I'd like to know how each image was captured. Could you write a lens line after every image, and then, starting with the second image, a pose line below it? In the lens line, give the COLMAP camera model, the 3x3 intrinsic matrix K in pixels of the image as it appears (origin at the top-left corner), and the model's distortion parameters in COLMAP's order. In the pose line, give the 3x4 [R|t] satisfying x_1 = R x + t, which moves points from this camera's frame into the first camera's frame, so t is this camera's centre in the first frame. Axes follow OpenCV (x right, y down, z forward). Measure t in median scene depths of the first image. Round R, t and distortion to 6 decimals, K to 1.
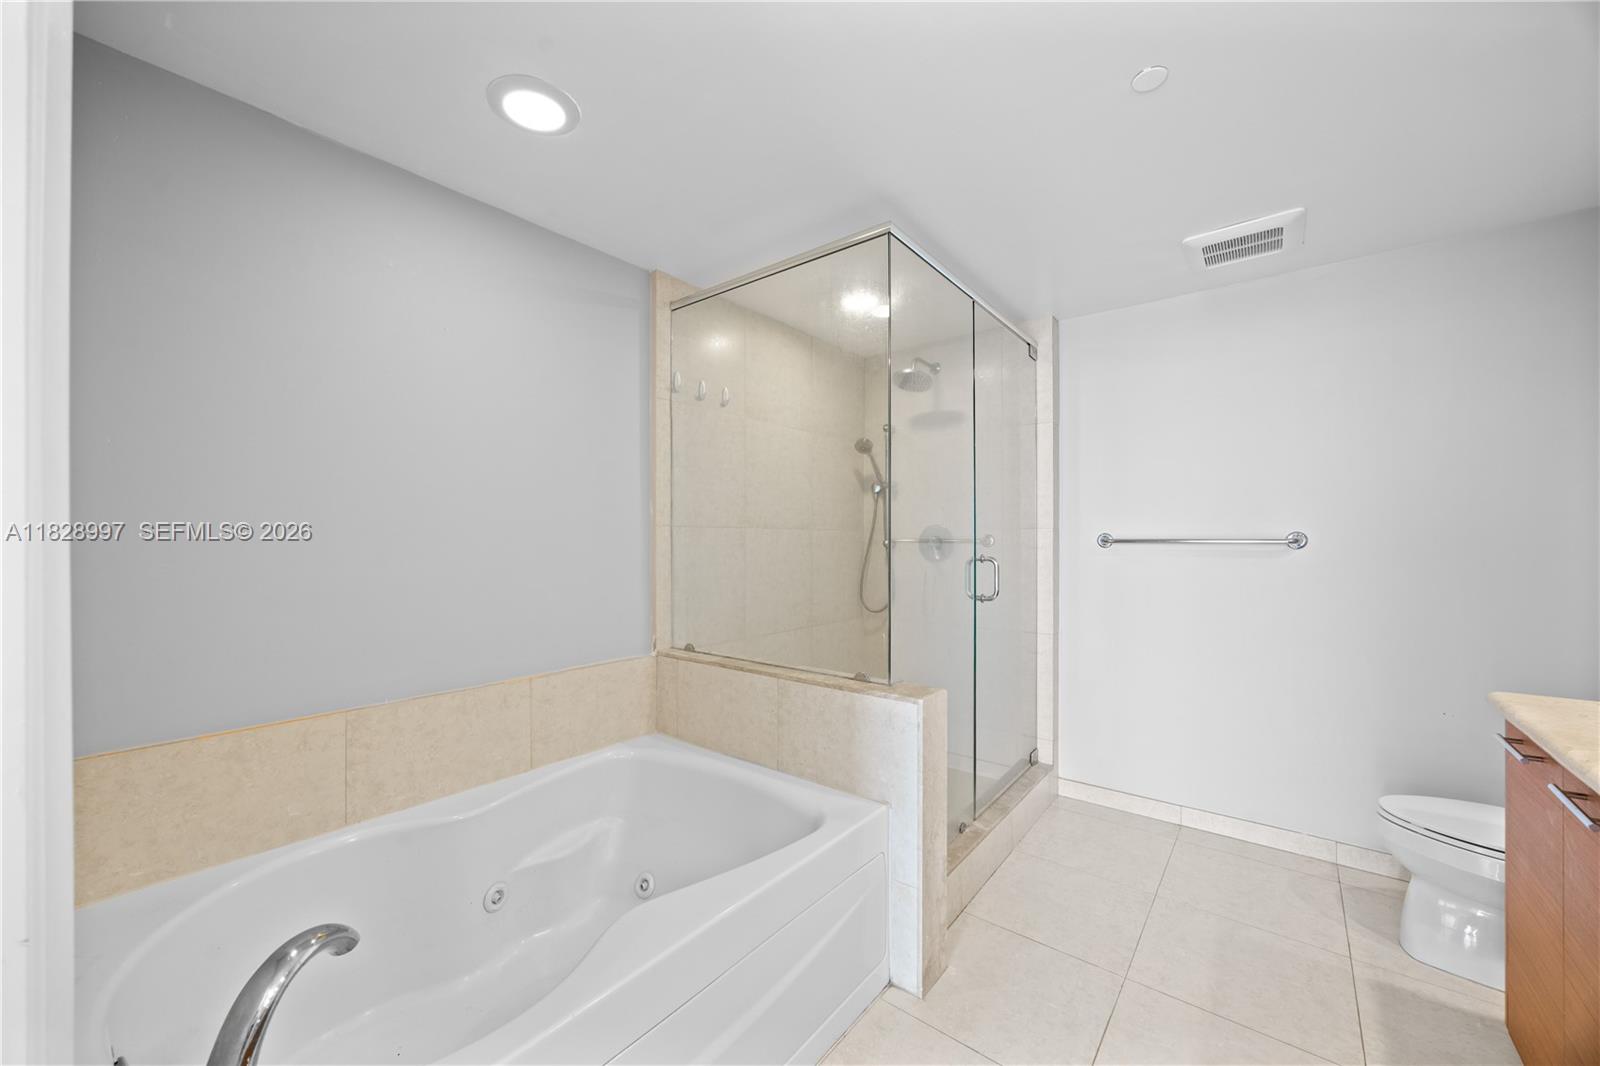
lens RADIAL K [[610.7, 0, 801.3], [0, 610.7, 538.4], [0, 0, 1]] dist [0.006875, -0.000086]
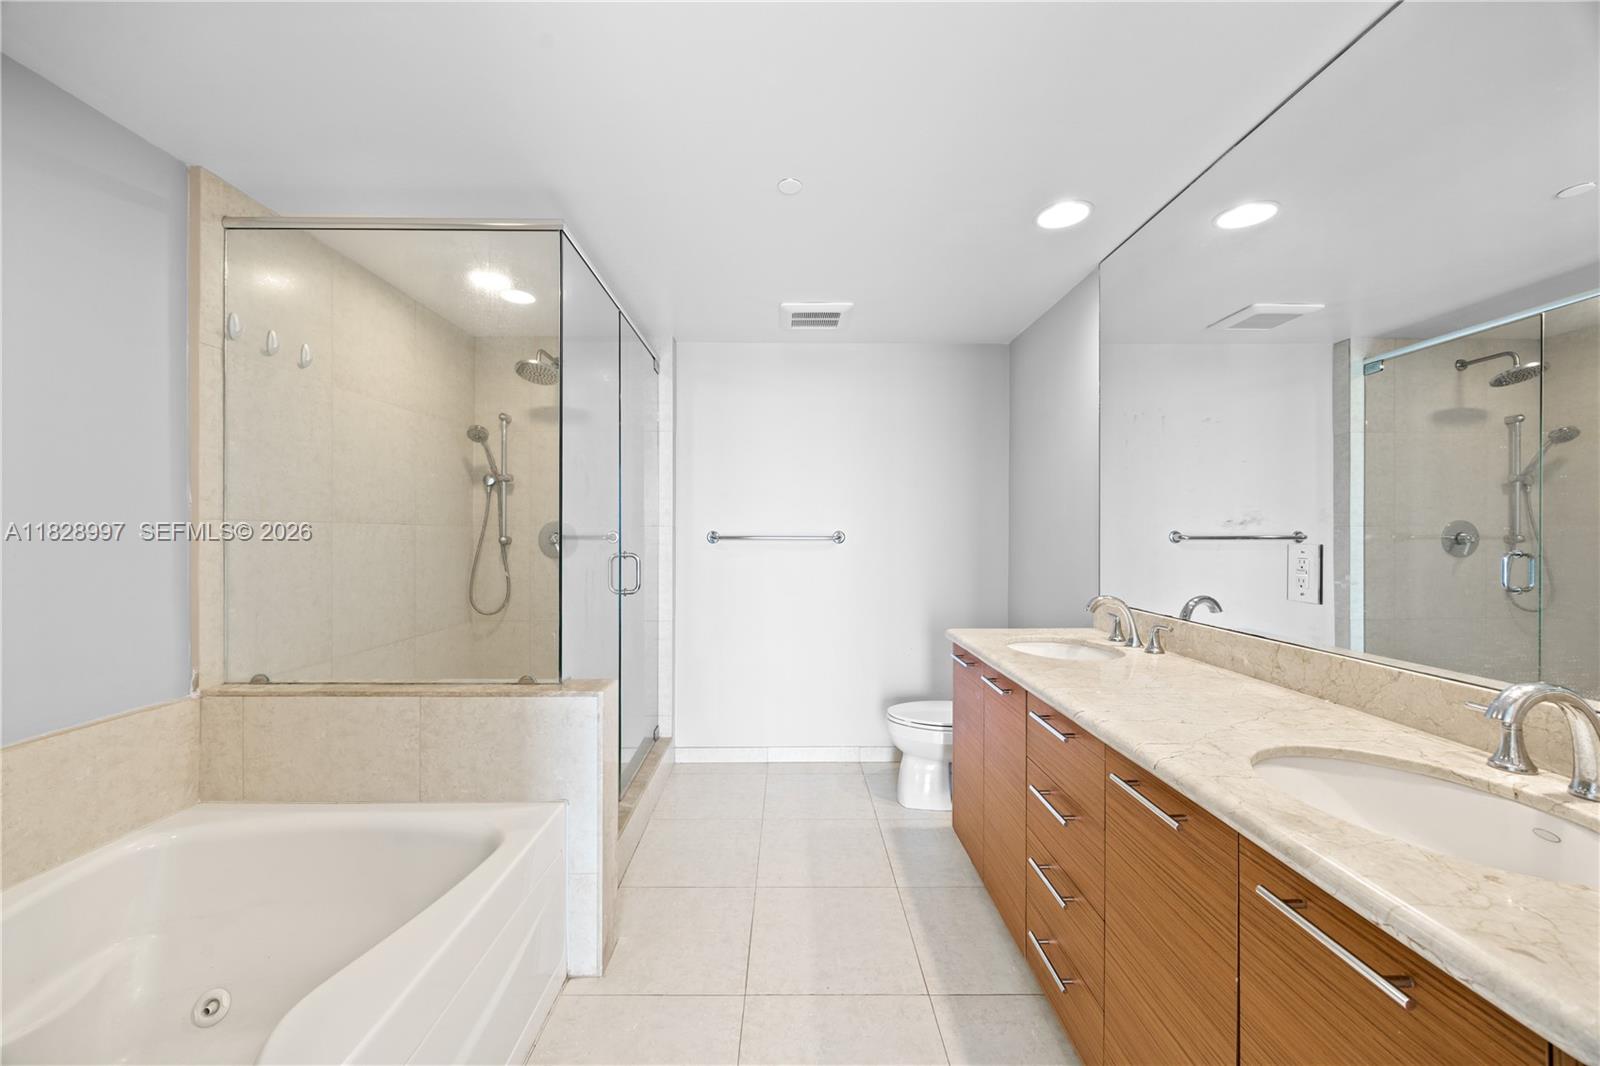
lens RADIAL K [[610.7, 0, 792.0], [0, 610.7, 534.4], [0, 0, 1]] dist [0.006875, -0.000086]
pose [[0.779512, 0.001169, 0.626386, -0.146829], [-0.002925, 0.999994, 0.001774, -0.005245], [-0.626381, -0.003215, 0.779511, -0.013011]]
